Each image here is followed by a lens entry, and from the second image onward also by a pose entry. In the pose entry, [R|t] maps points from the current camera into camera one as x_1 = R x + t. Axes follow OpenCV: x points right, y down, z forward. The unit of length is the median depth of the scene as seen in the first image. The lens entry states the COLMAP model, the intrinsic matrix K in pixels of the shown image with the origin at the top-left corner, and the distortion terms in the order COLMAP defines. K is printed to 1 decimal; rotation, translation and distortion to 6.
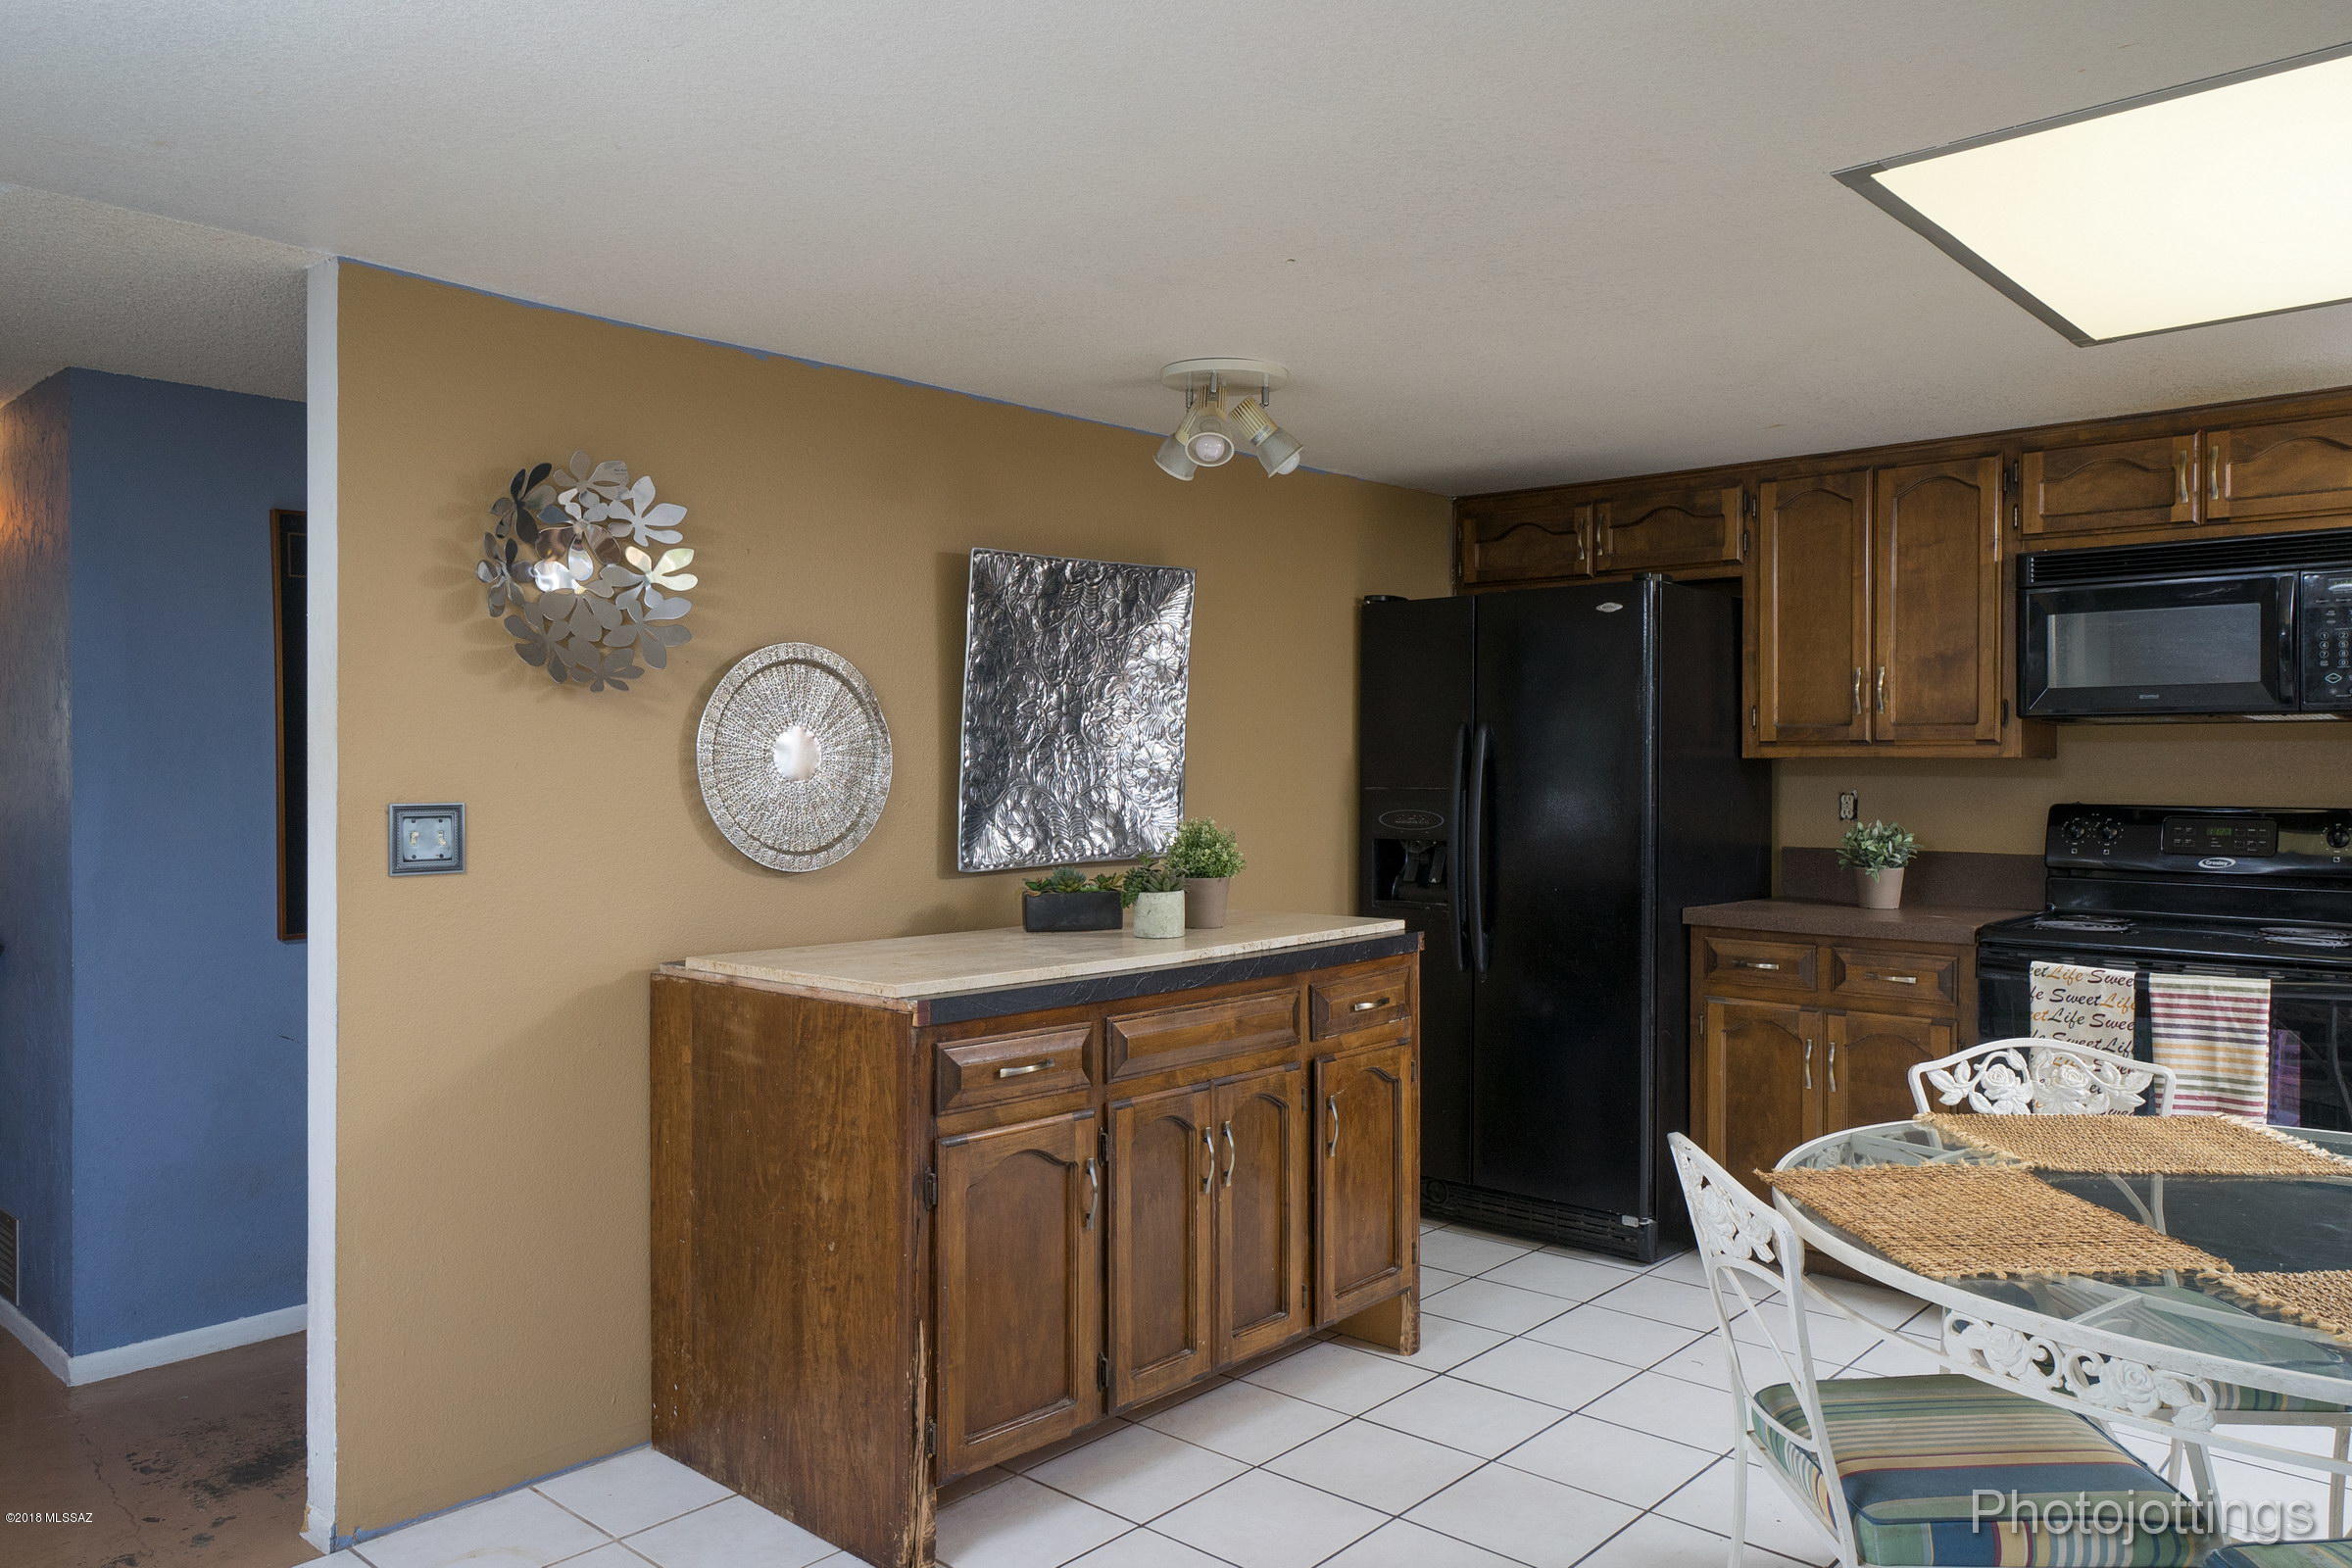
lens RADIAL K [[1650.8, 0, 1172.9], [0, 1650.8, 786.5], [0, 0, 1]] dist [-0.002900, -0.001790]
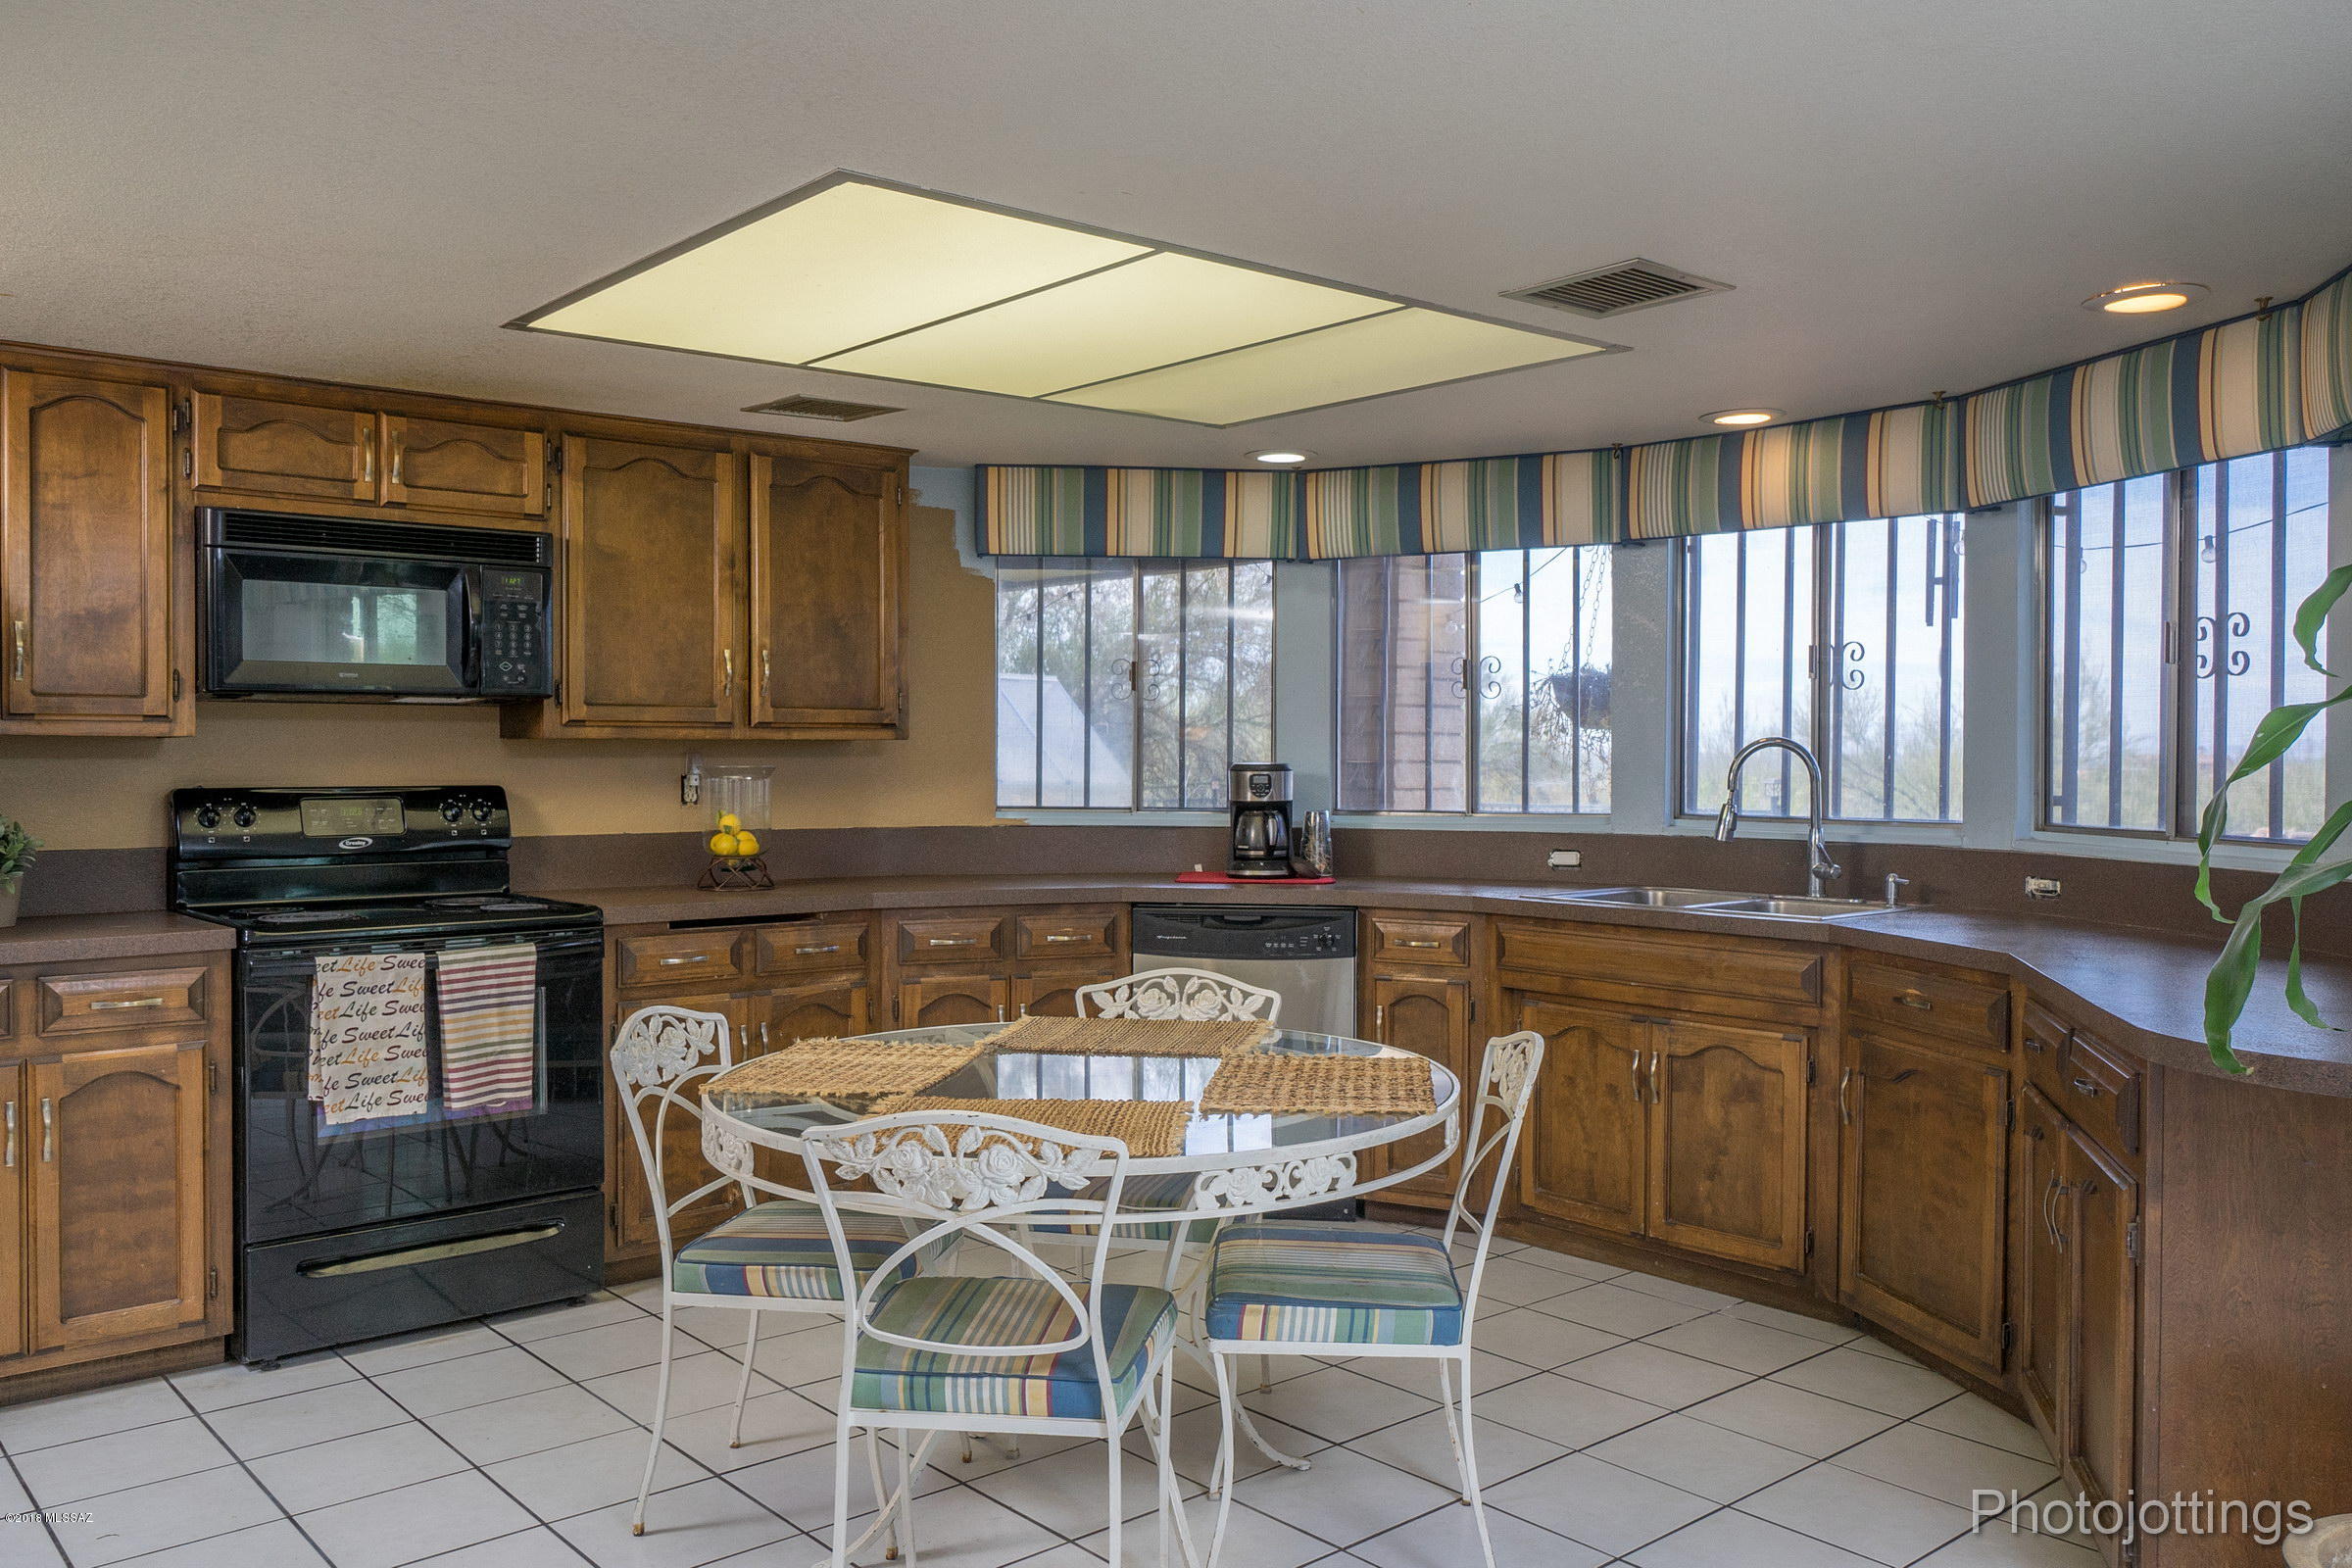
lens RADIAL K [[1839.1, 0, 1173.0], [0, 1839.1, 770.7], [0, 0, 1]] dist [0.013658, 0.005115]
pose [[0.125889, -0.012971, 0.991960, -0.430686], [0.010136, 0.999879, 0.011788, -0.005882], [-0.991993, 0.008570, 0.126005, 0.379200]]
